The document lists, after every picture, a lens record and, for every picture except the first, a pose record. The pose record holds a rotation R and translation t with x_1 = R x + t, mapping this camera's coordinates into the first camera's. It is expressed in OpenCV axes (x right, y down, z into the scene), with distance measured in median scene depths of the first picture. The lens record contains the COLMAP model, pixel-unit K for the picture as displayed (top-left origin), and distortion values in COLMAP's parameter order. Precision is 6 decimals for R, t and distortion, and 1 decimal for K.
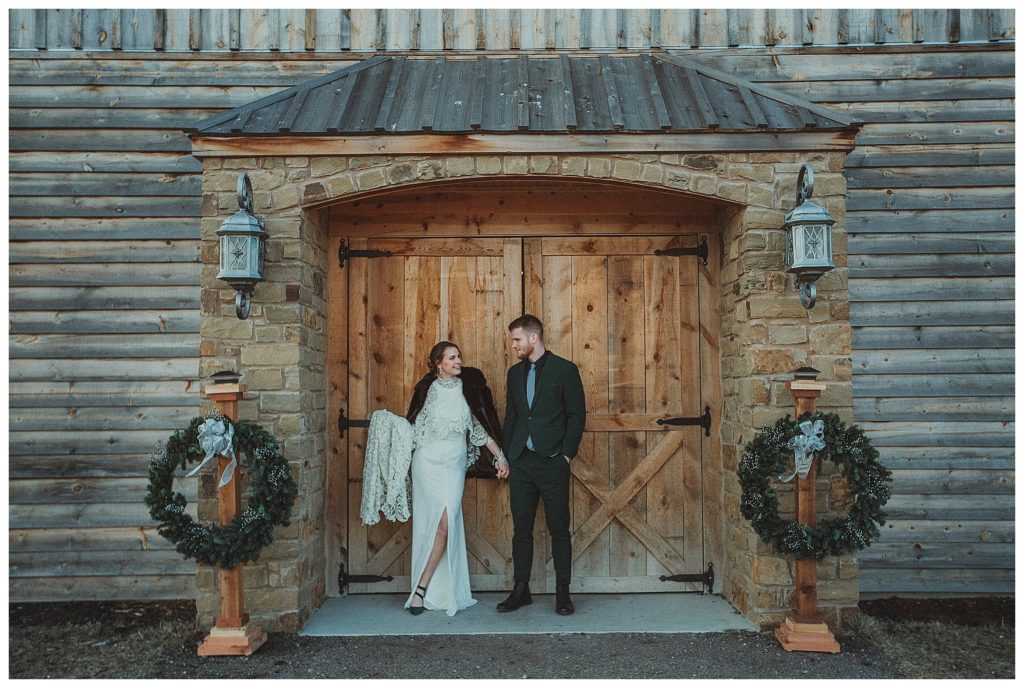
lens RADIAL K [[964.5, 0, 512.0], [0, 964.5, 344.0], [0, 0, 1]] dist [0.048899, 0.001991]
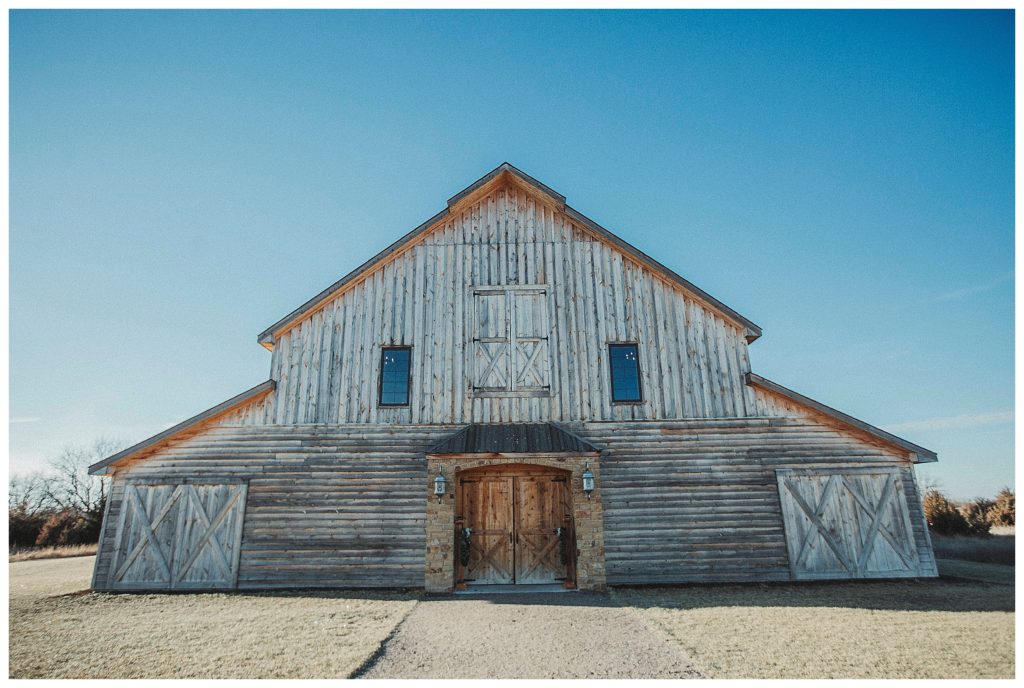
lens RADIAL K [[559.7, 0, 506.1], [0, 559.7, 346.2], [0, 0, 1]] dist [-0.064079, 0.062683]
pose [[0.999974, -0.005517, 0.004573, -0.021136], [0.006440, 0.971714, -0.236074, -0.092850], [-0.003141, 0.236097, 0.971724, -1.064913]]
